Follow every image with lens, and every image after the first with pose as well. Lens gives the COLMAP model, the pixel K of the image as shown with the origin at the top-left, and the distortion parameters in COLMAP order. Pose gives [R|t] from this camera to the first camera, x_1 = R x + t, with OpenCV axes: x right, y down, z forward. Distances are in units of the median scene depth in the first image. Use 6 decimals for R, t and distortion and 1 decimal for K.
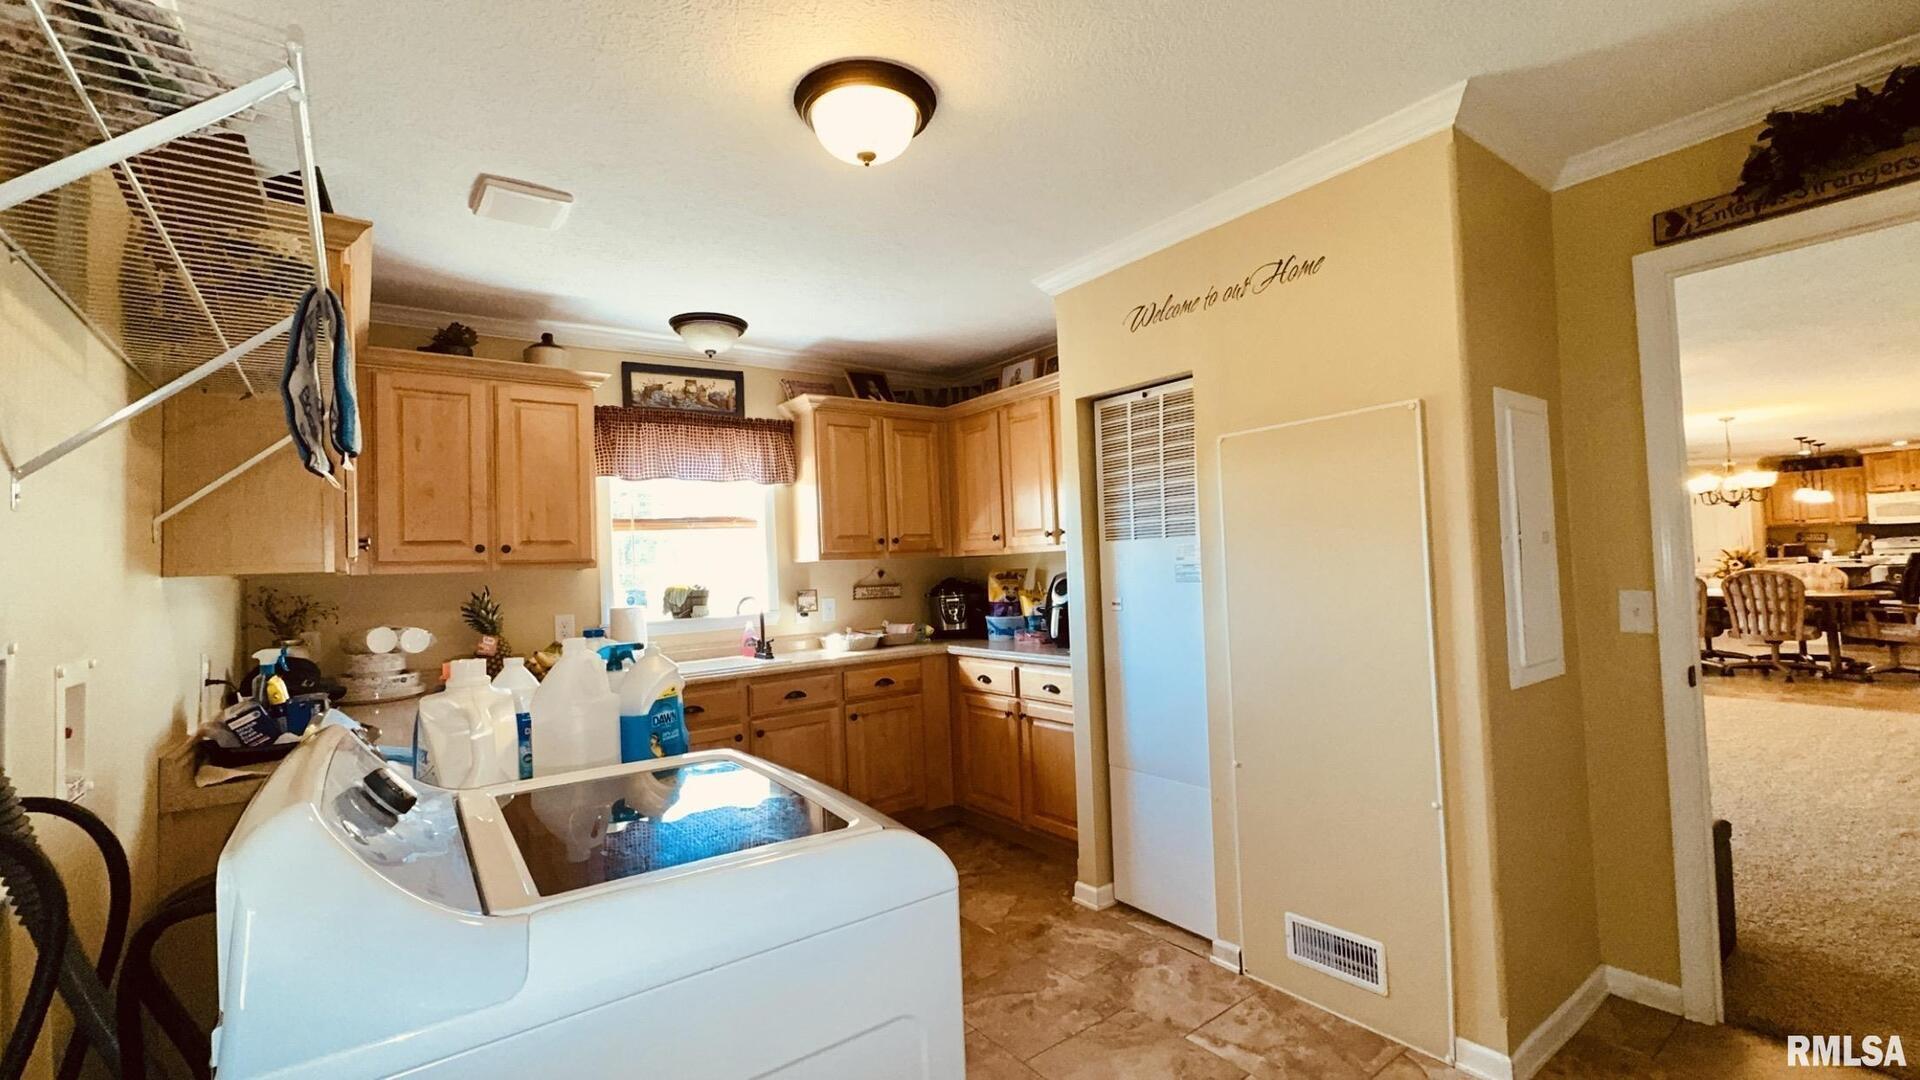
lens RADIAL K [[801.9, 0, 965.4], [0, 801.9, 543.3], [0, 0, 1]] dist [0.001097, 0.000473]
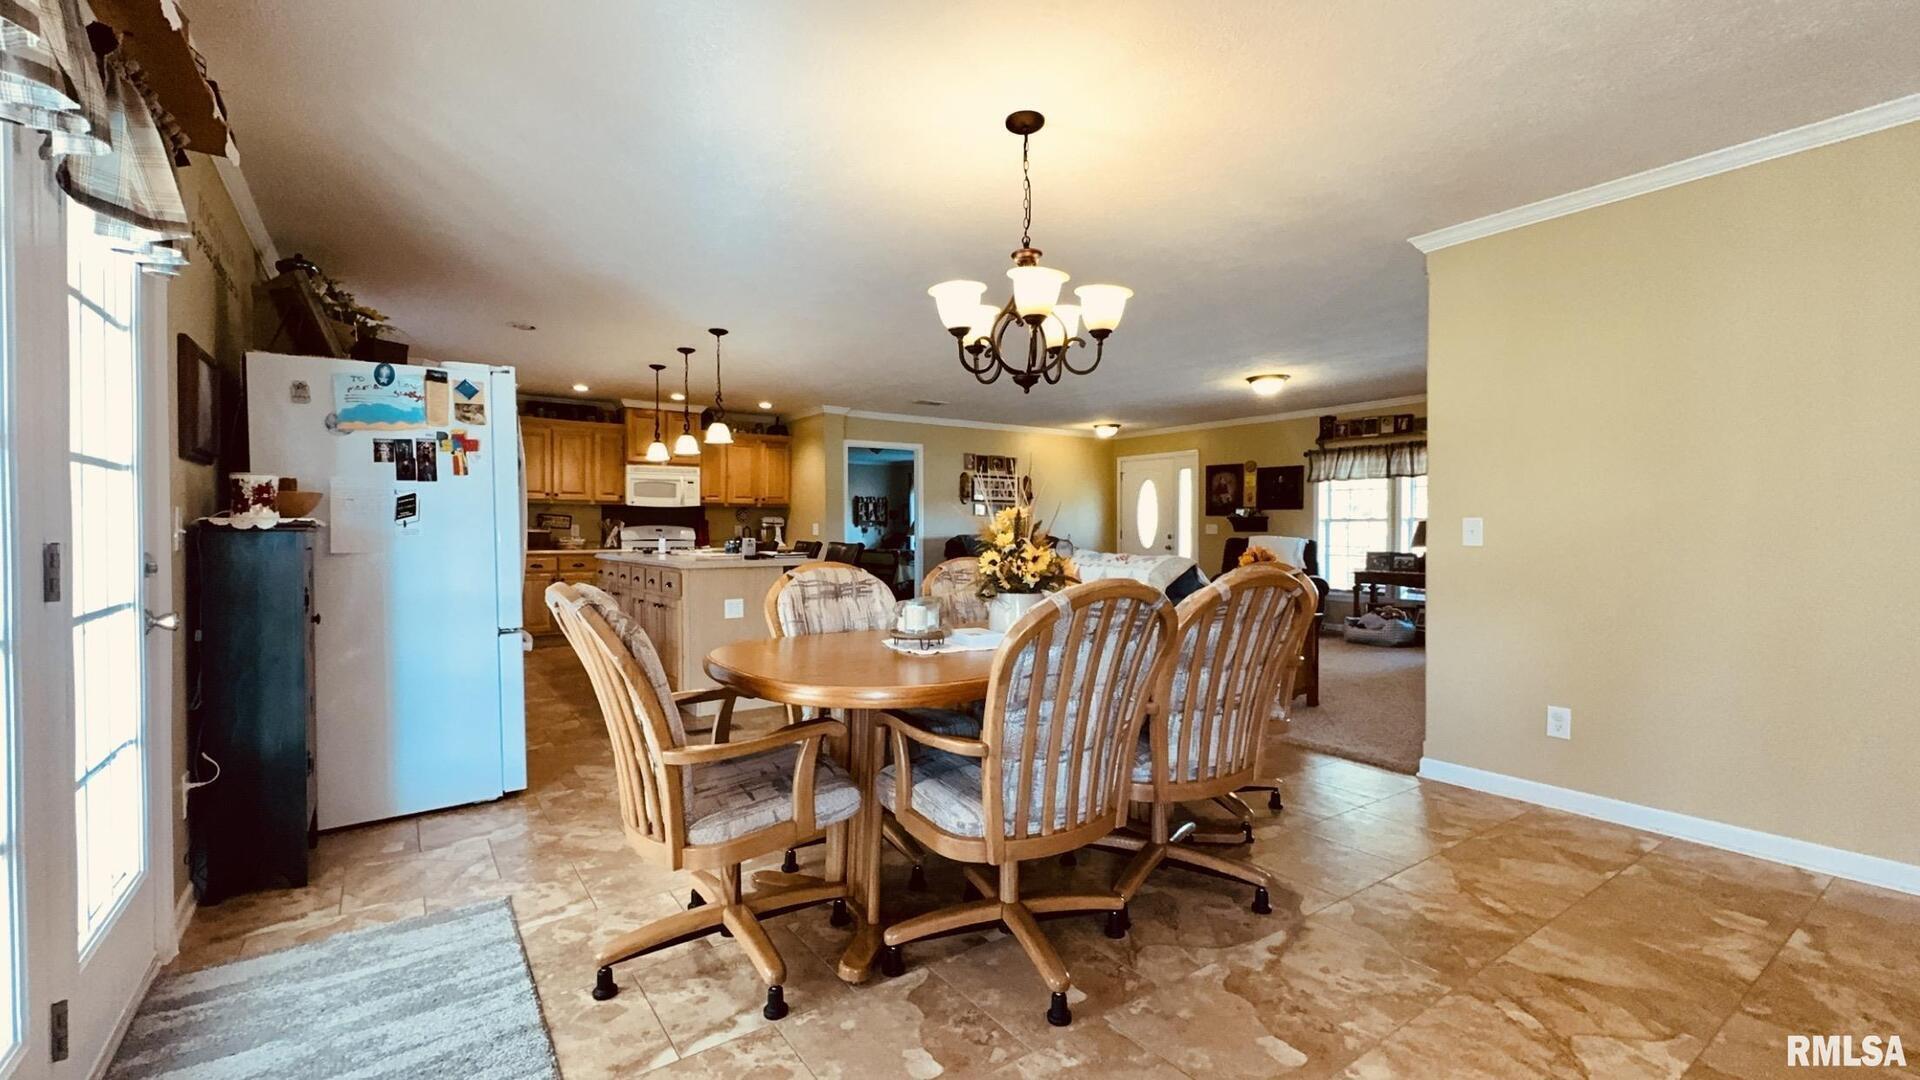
lens RADIAL K [[801.9, 0, 958.4], [0, 801.9, 539.6], [0, 0, 1]] dist [0.001097, 0.000473]
pose [[0.022471, 0.030290, 0.999289, 0.654639], [-0.028966, 0.999141, -0.029634, 0.031015], [-0.999328, -0.028280, 0.023329, 1.087210]]
